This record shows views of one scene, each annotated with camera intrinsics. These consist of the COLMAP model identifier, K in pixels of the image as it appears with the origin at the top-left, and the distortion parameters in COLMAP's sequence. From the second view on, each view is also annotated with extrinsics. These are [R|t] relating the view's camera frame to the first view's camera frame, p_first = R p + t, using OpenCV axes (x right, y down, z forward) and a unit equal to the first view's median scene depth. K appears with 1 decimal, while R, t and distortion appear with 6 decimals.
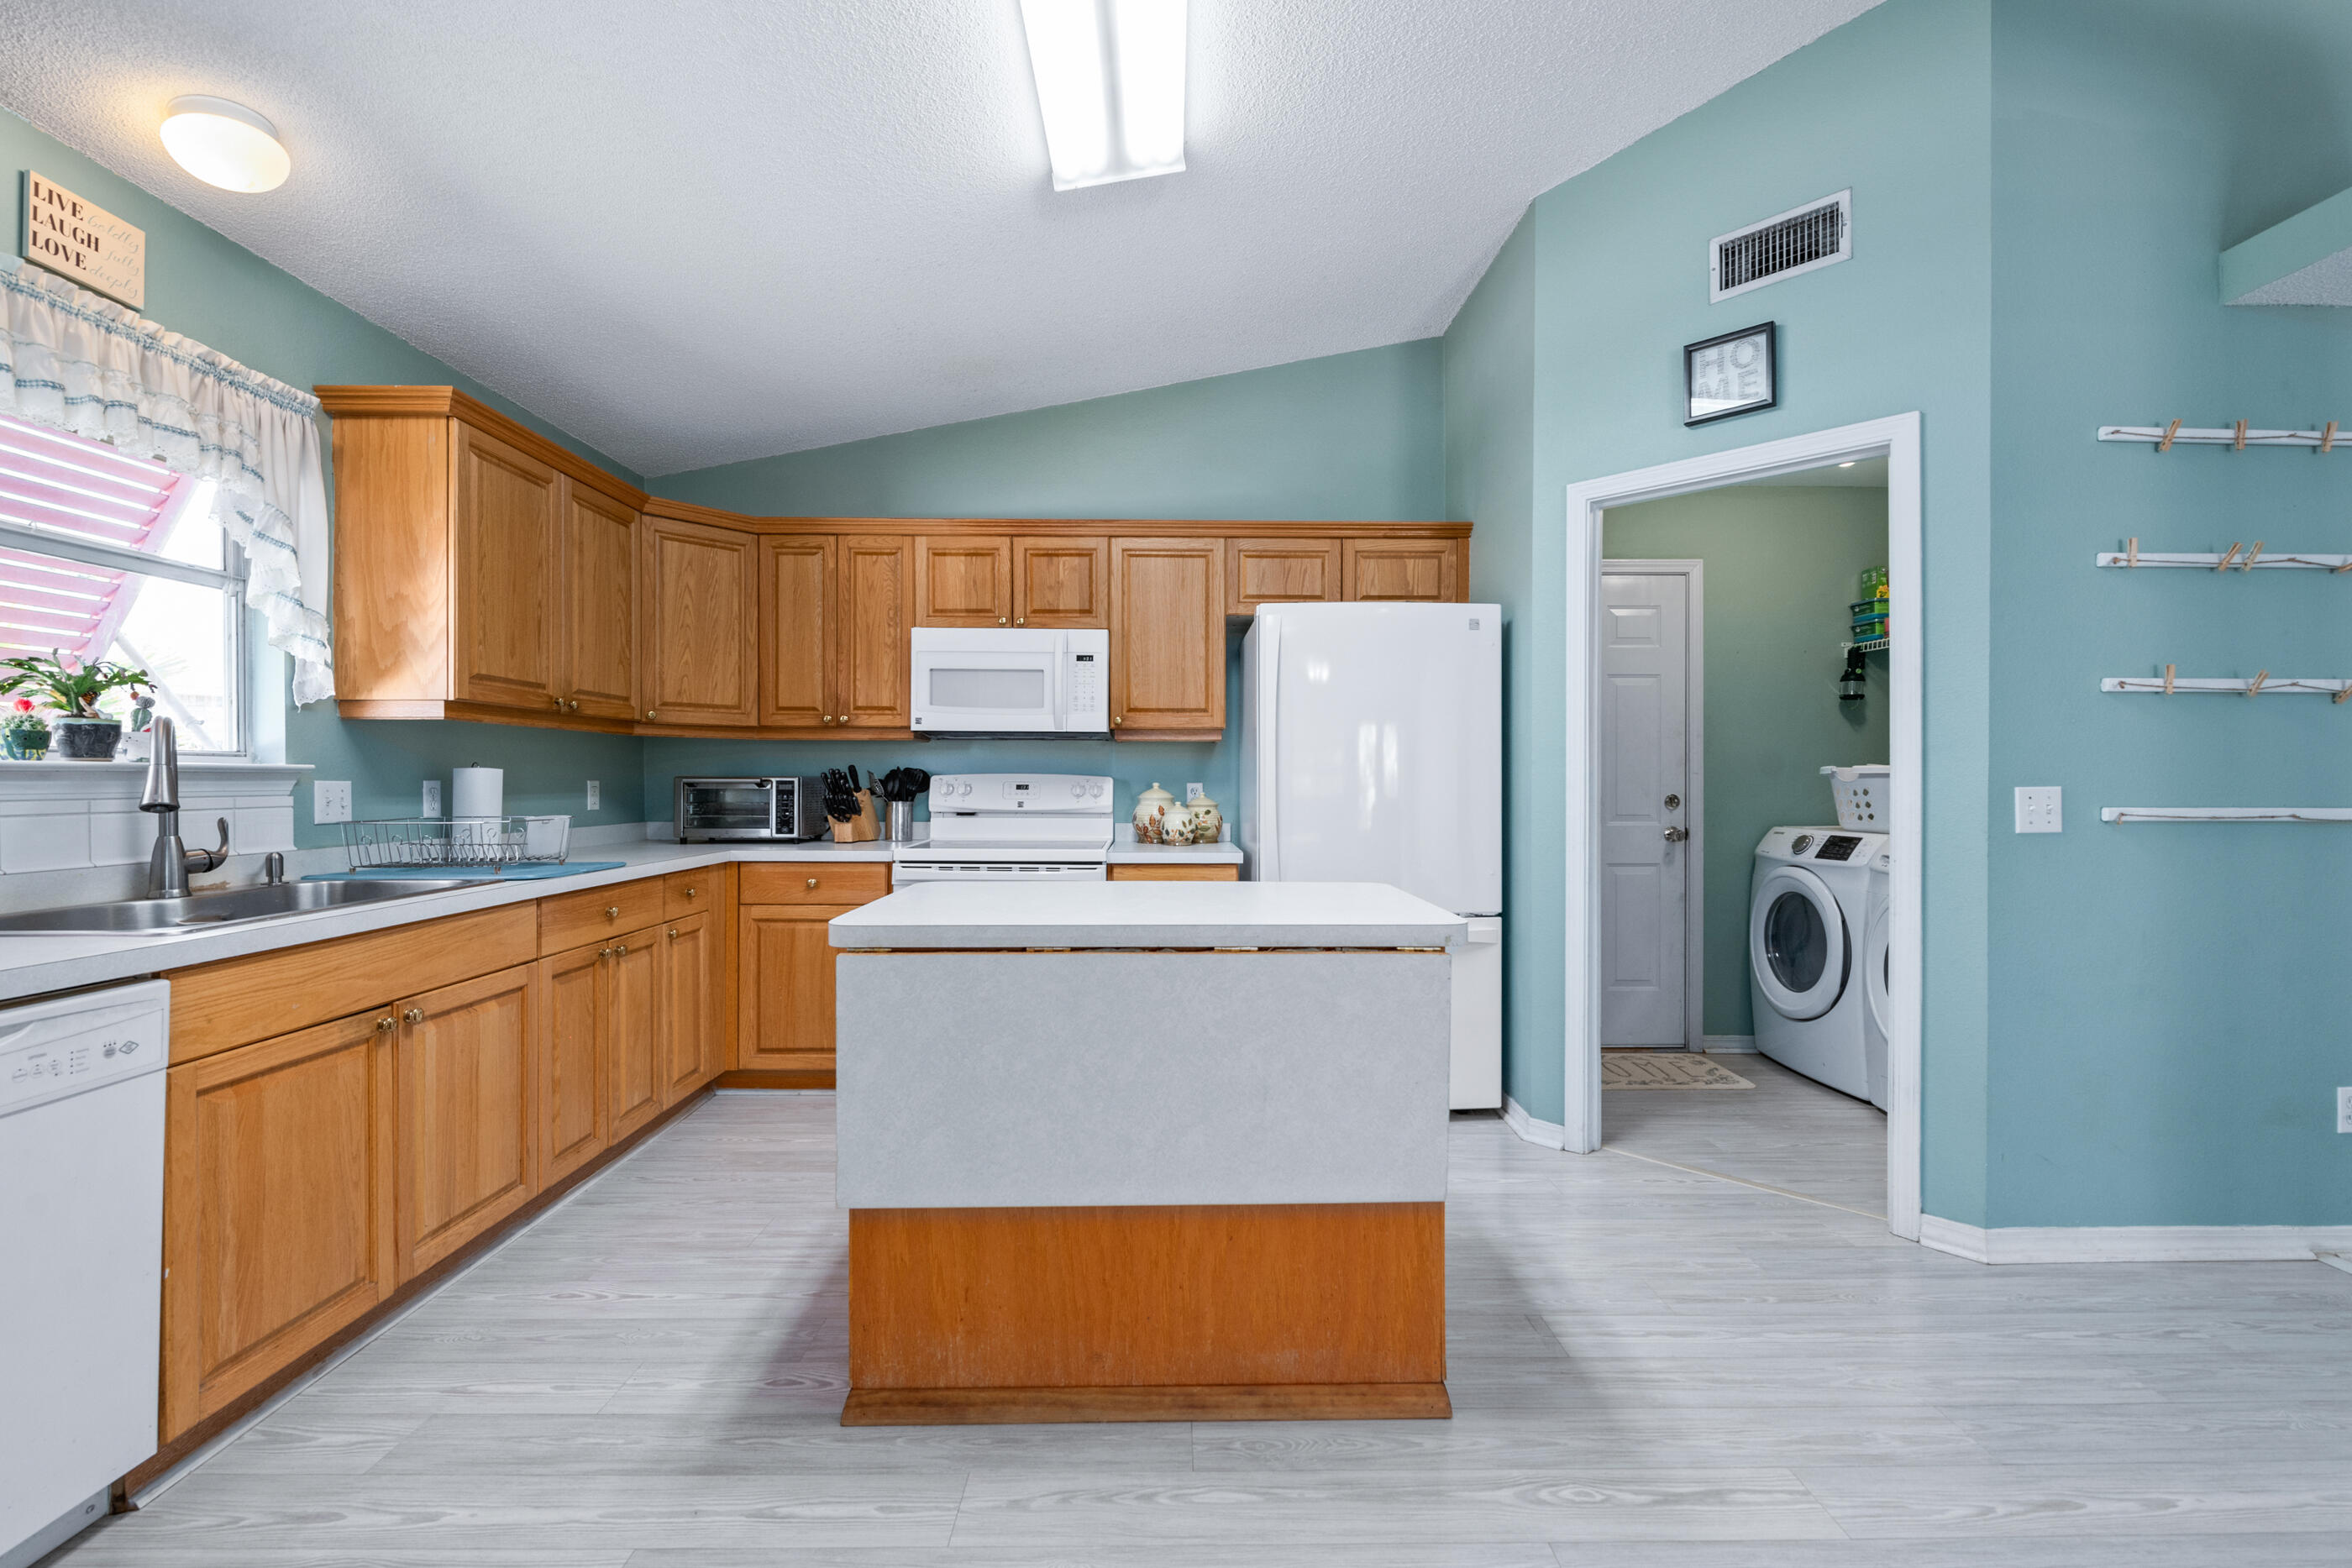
lens RADIAL K [[954.0, 0, 1154.1], [0, 954.0, 778.1], [0, 0, 1]] dist [-0.002787, -0.001155]
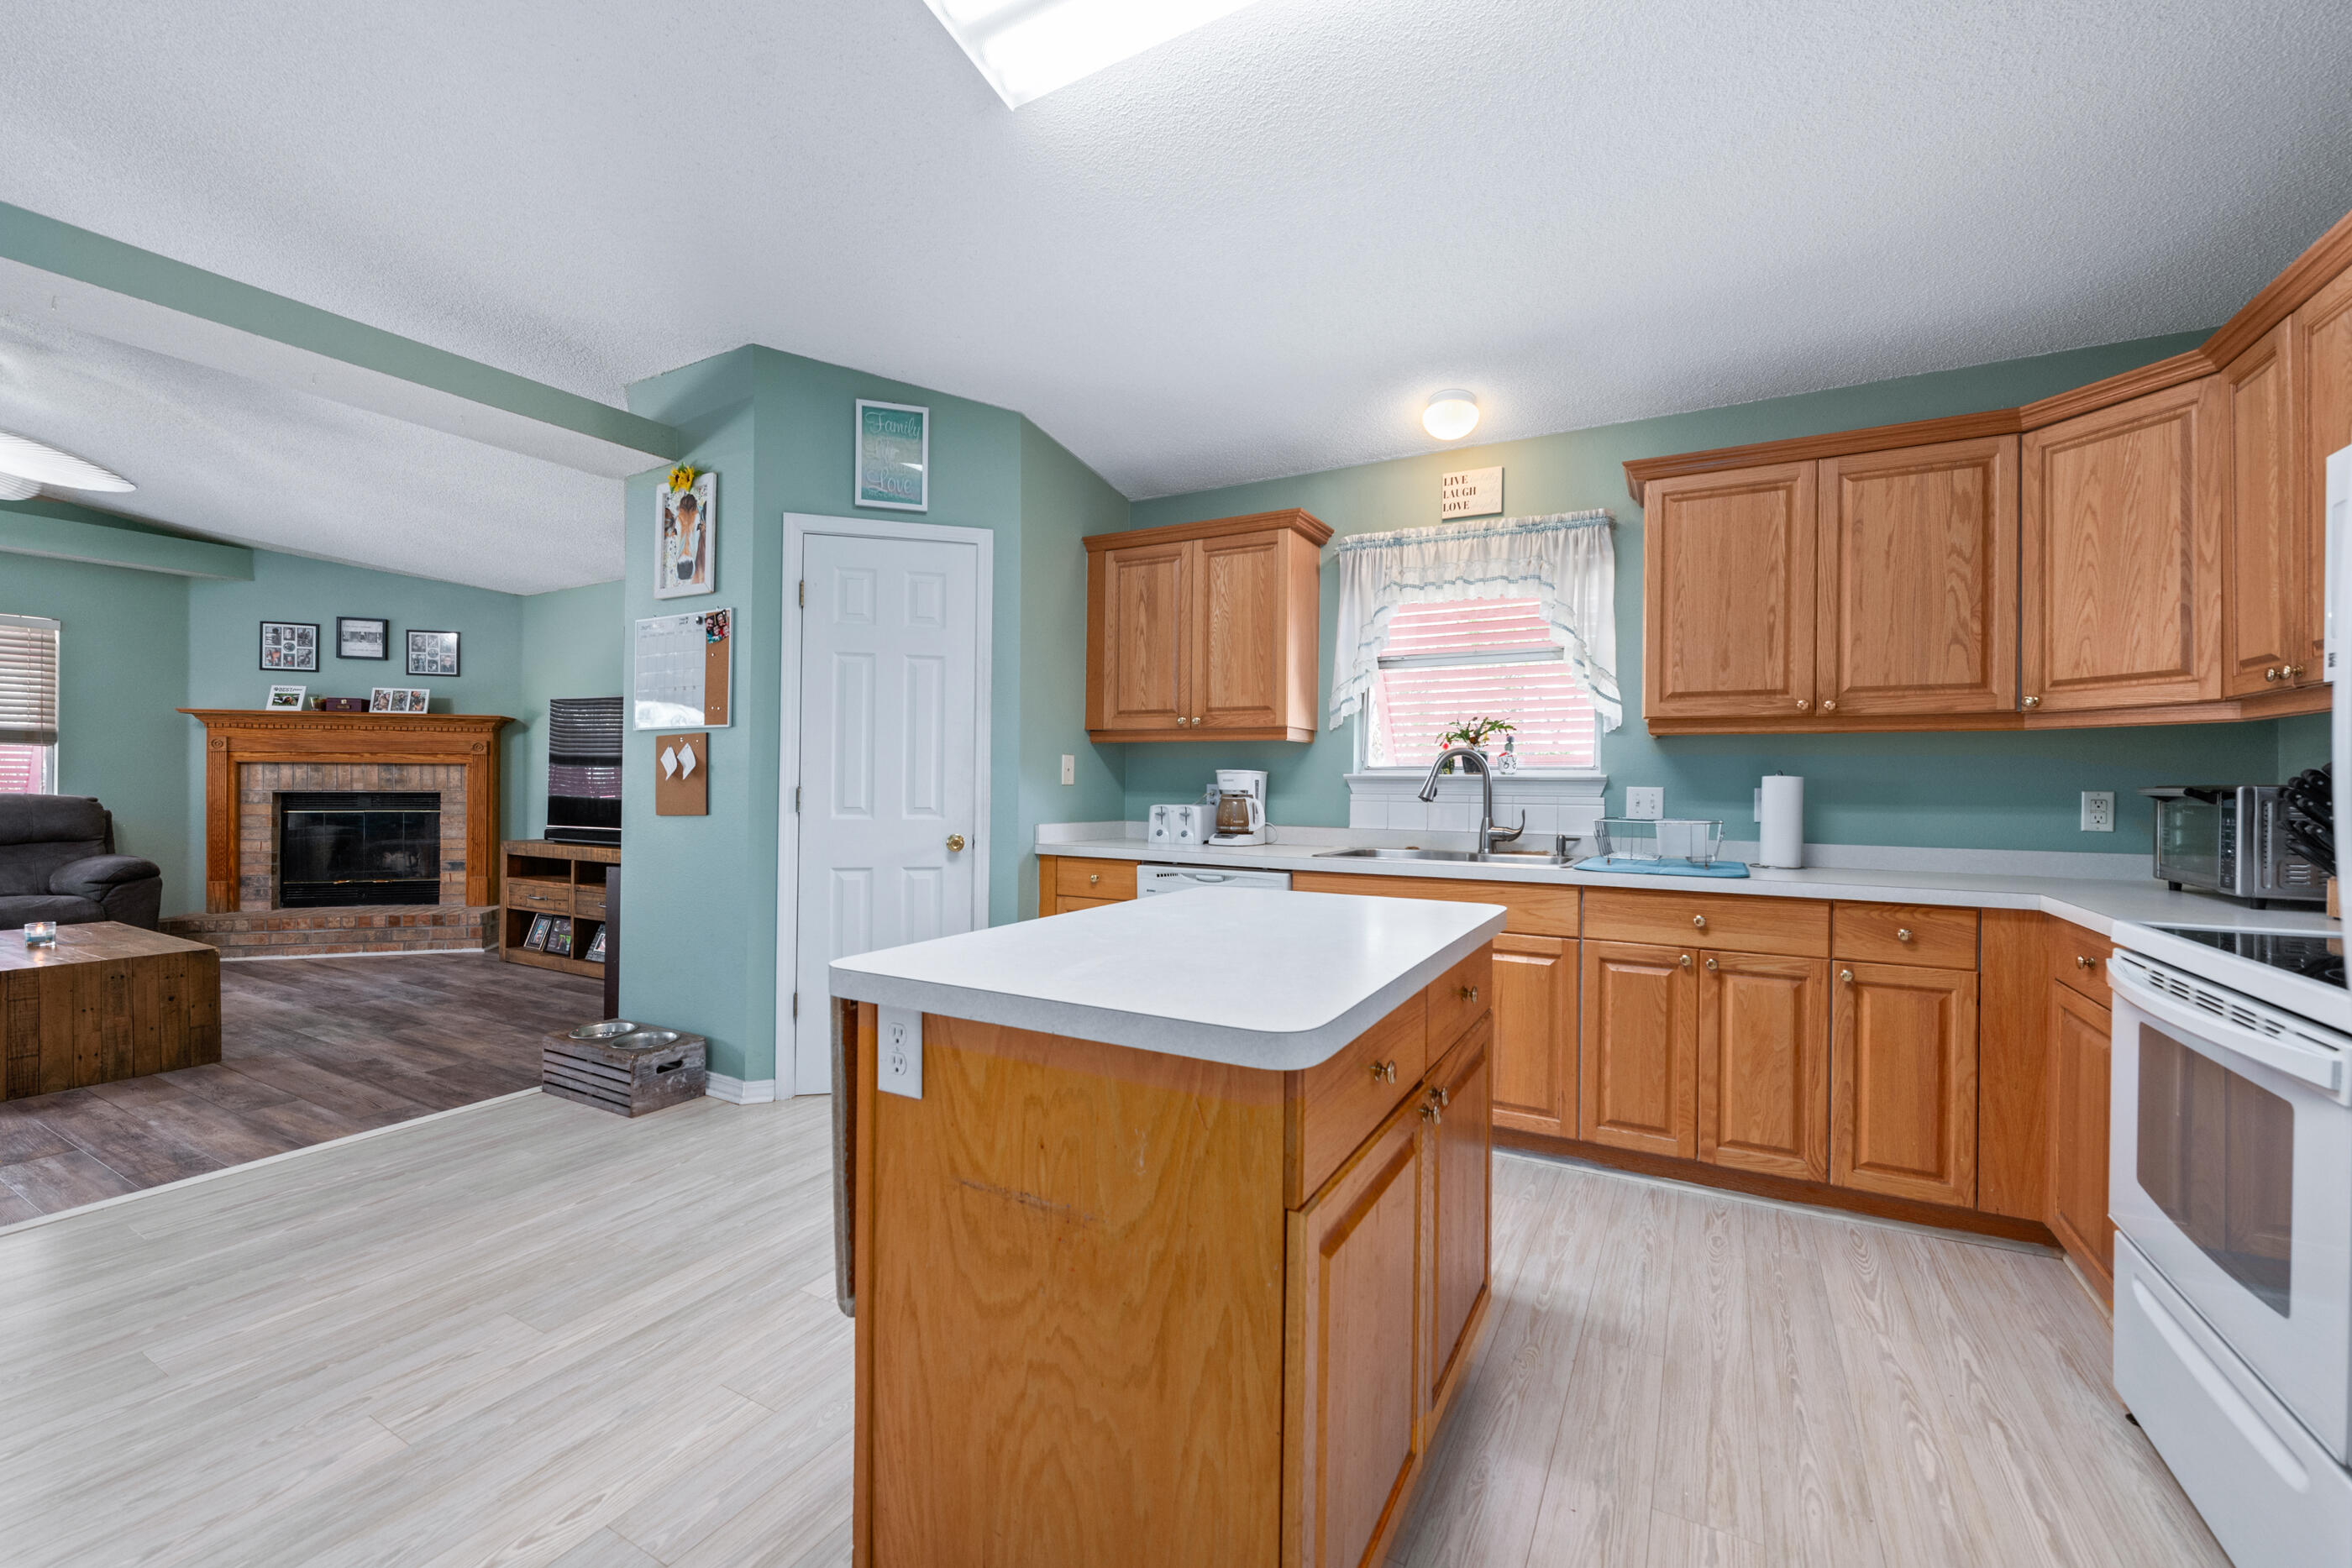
lens RADIAL K [[954.0, 0, 1172.5], [0, 954.0, 781.0], [0, 0, 1]] dist [-0.002787, -0.001155]
pose [[-0.481307, -0.008683, -0.876509, 0.569909], [-0.010403, 0.999937, -0.004194, 0.005760], [0.876490, 0.007099, -0.481368, 1.030752]]
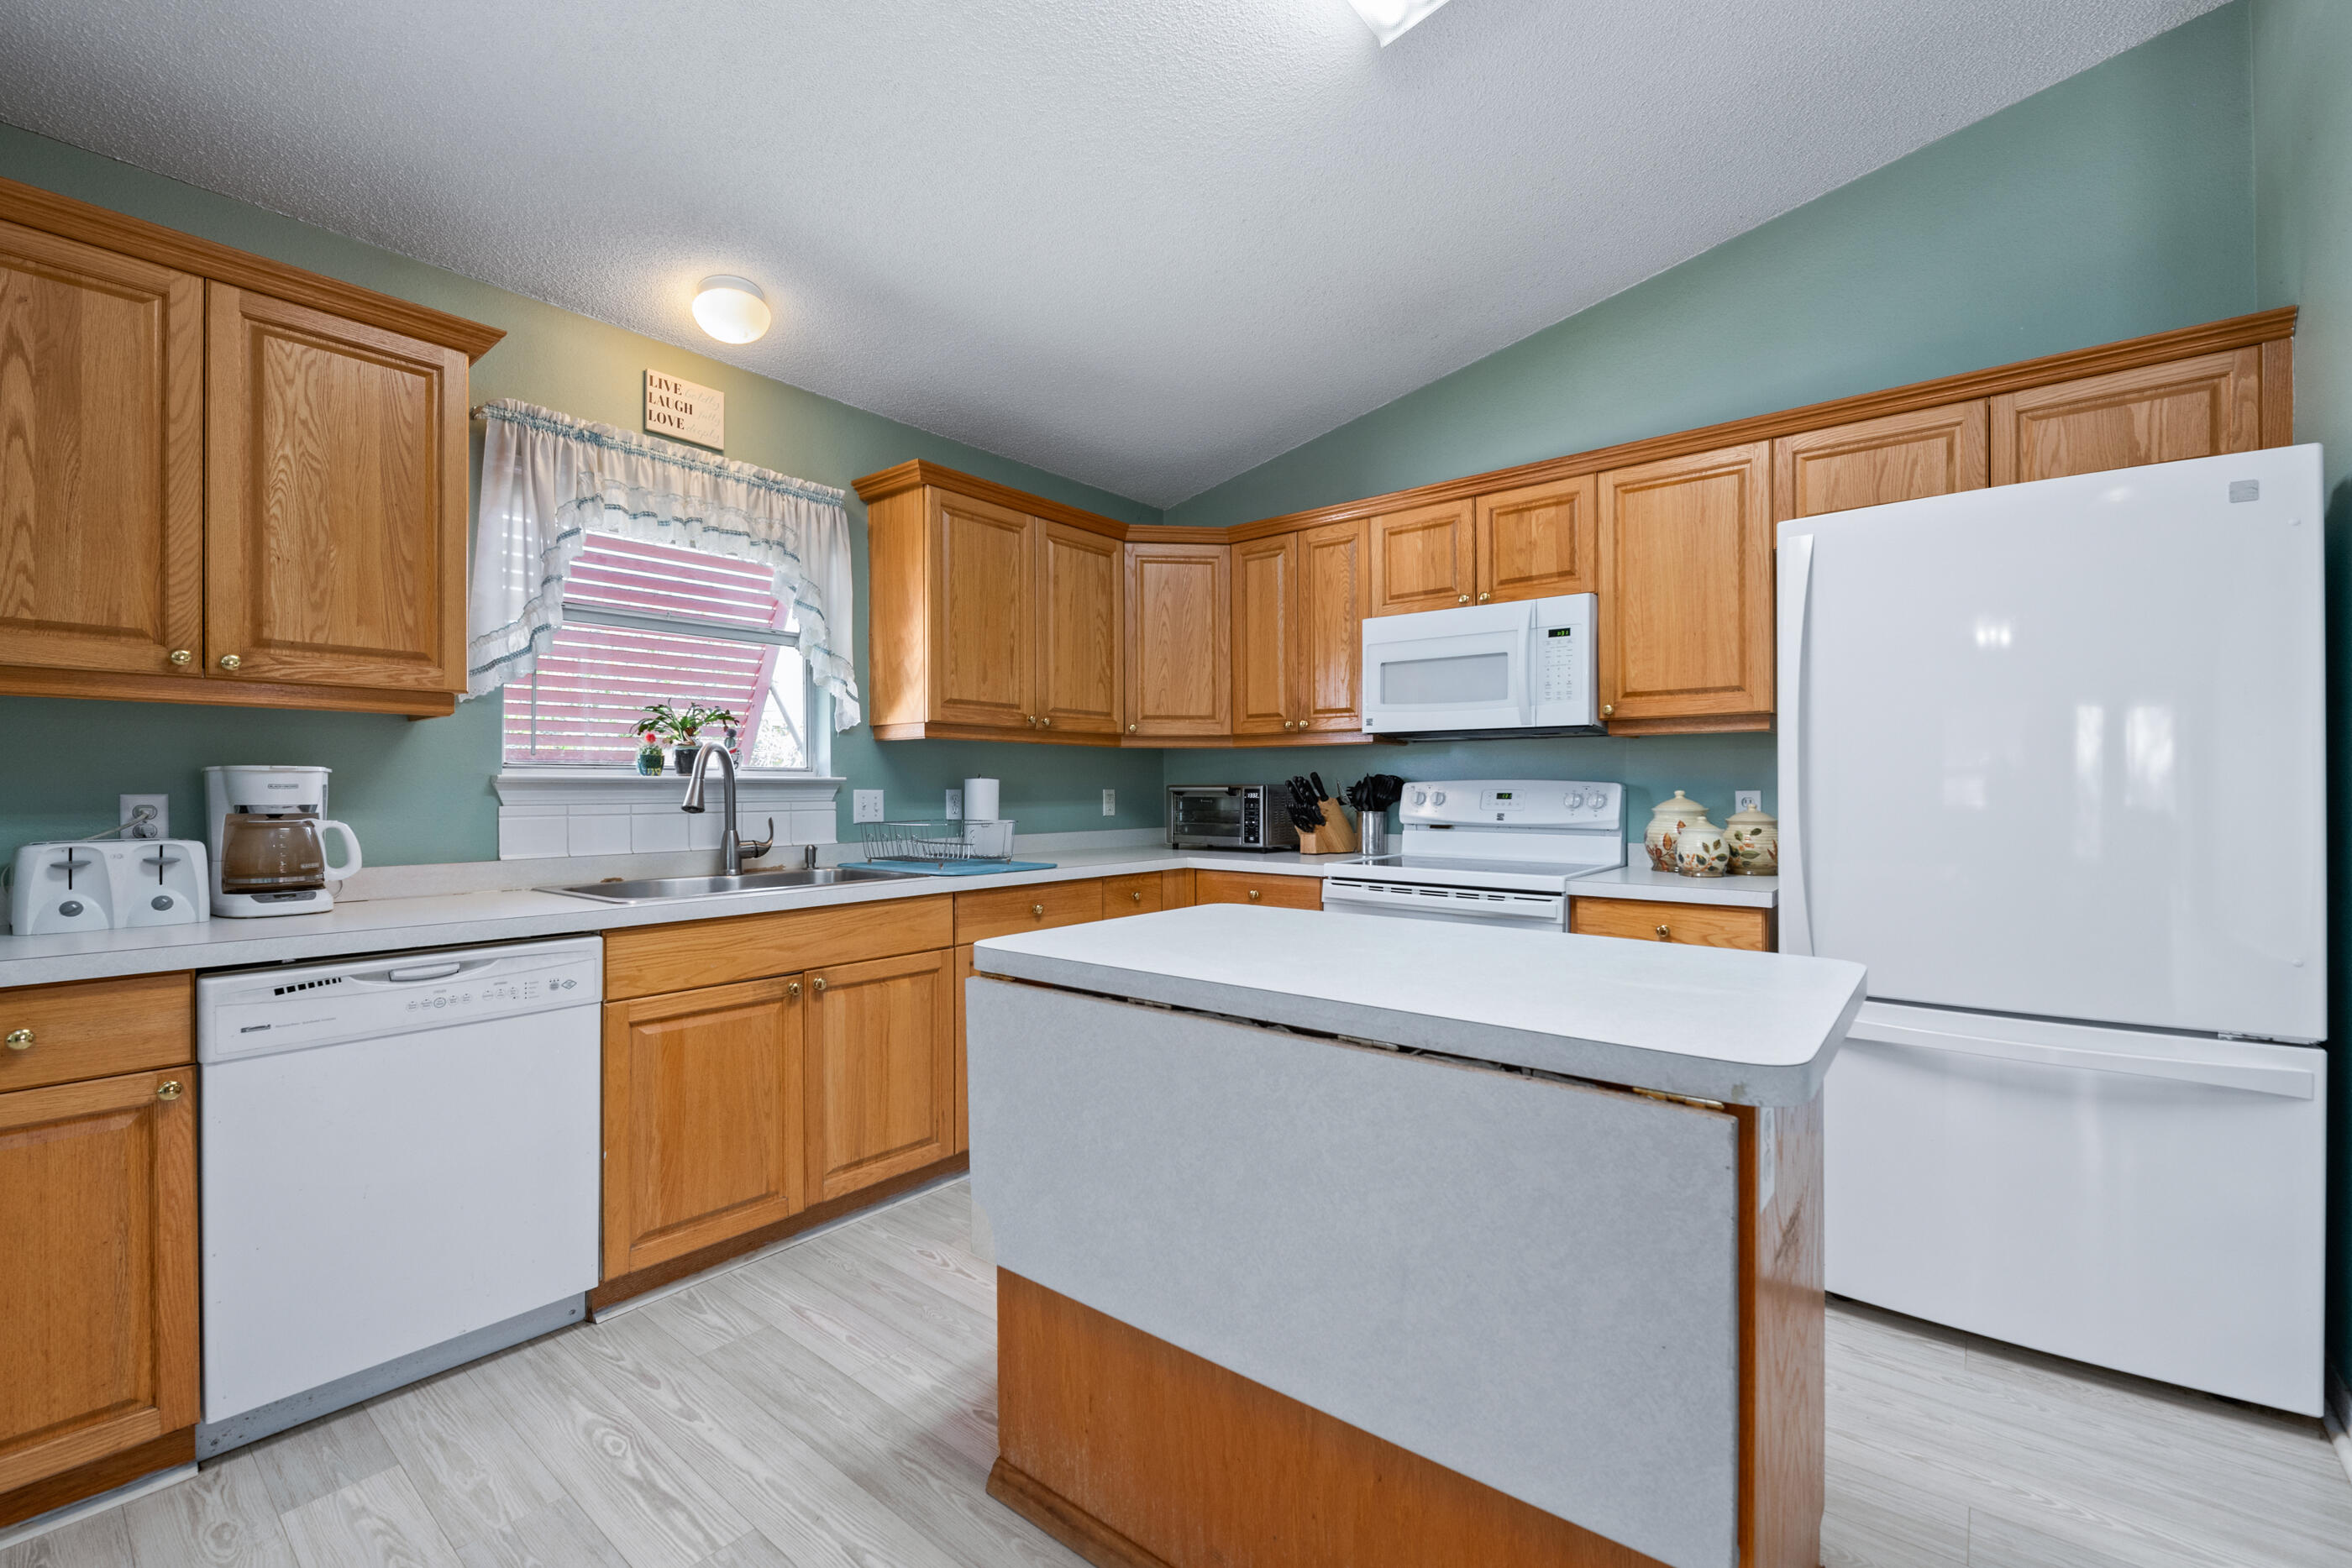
lens RADIAL K [[954.0, 0, 1192.1], [0, 954.0, 790.3], [0, 0, 1]] dist [-0.002787, -0.001155]
pose [[0.777005, -0.002677, -0.629489, 0.264885], [0.004197, 0.999991, 0.000929, 0.003856], [0.629481, -0.003364, 0.777009, 0.274435]]
